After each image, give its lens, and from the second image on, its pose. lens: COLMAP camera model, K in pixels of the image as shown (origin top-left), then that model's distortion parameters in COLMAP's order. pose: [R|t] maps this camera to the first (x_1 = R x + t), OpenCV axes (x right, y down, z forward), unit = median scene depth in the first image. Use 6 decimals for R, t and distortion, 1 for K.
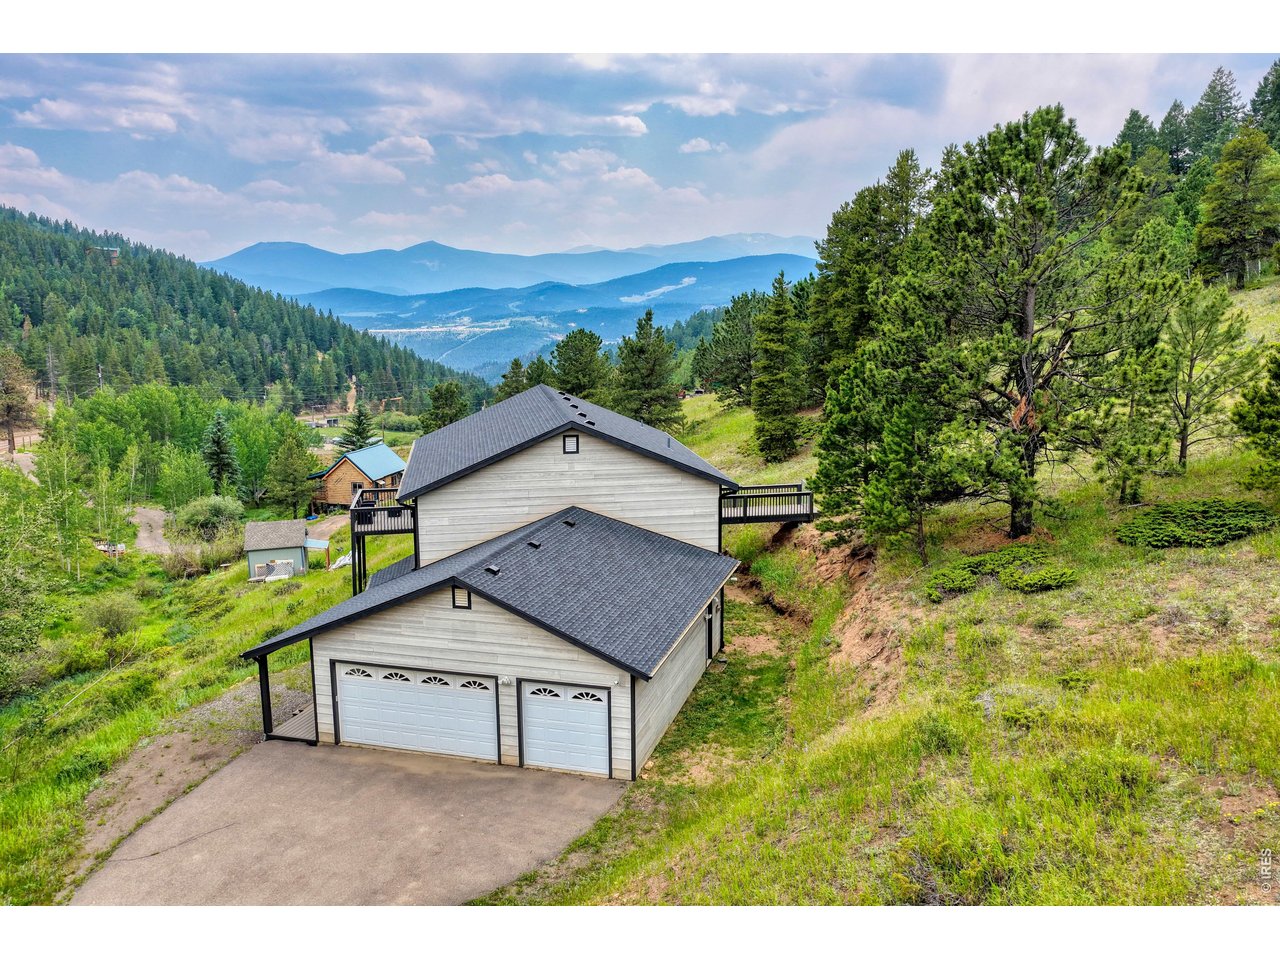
lens RADIAL K [[1064.5, 0, 640.0], [0, 1064.5, 480.0], [0, 0, 1]] dist [-0.010752, 0.036056]
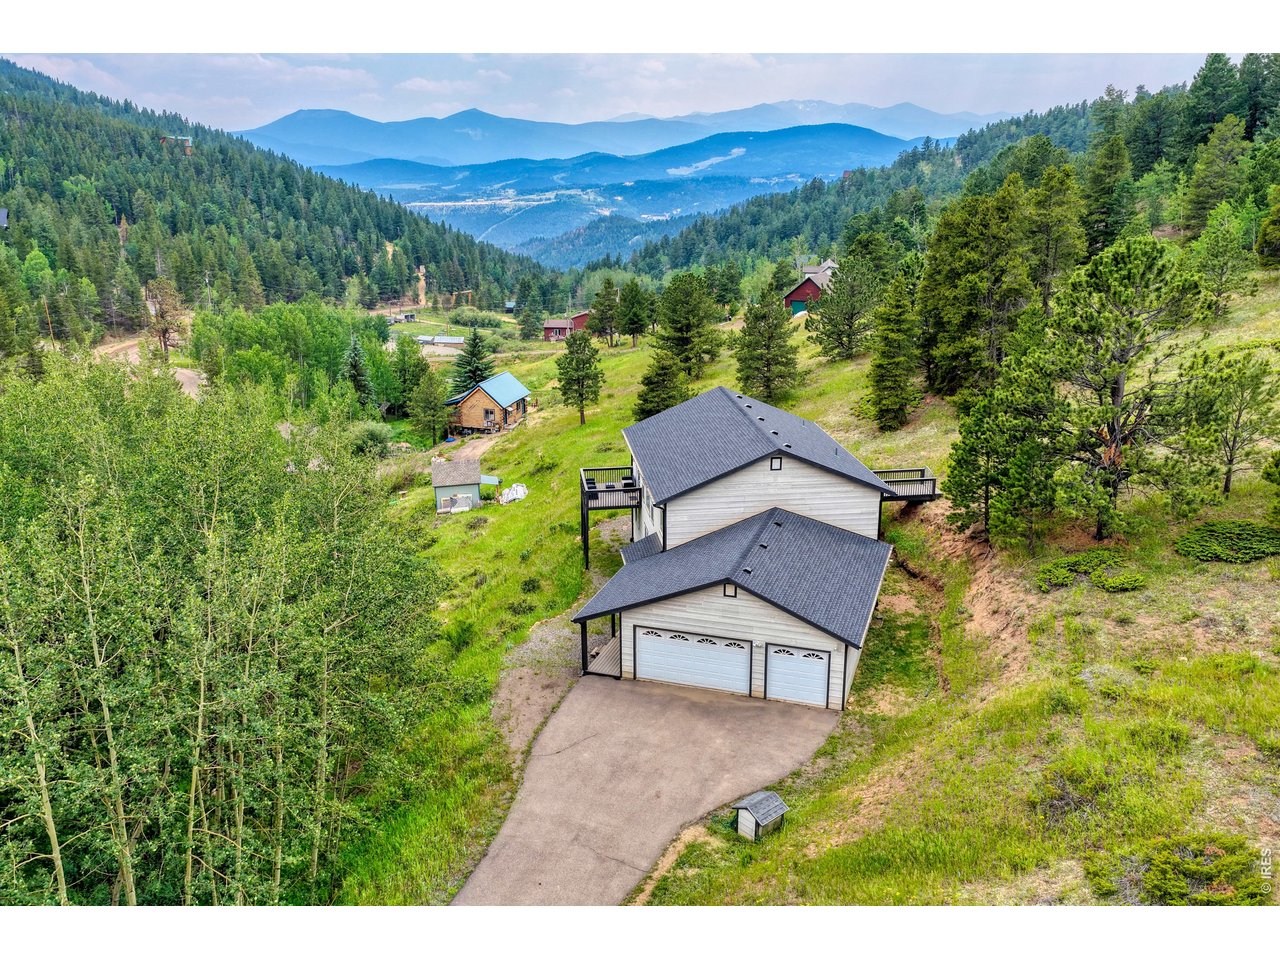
lens RADIAL K [[1064.5, 0, 640.0], [0, 1064.5, 480.0], [0, 0, 1]] dist [-0.010752, 0.036056]
pose [[0.999109, 0.014384, -0.039677, -0.223082], [-0.009719, 0.993276, 0.115359, -0.203632], [0.041070, -0.114871, 0.992531, -0.455077]]
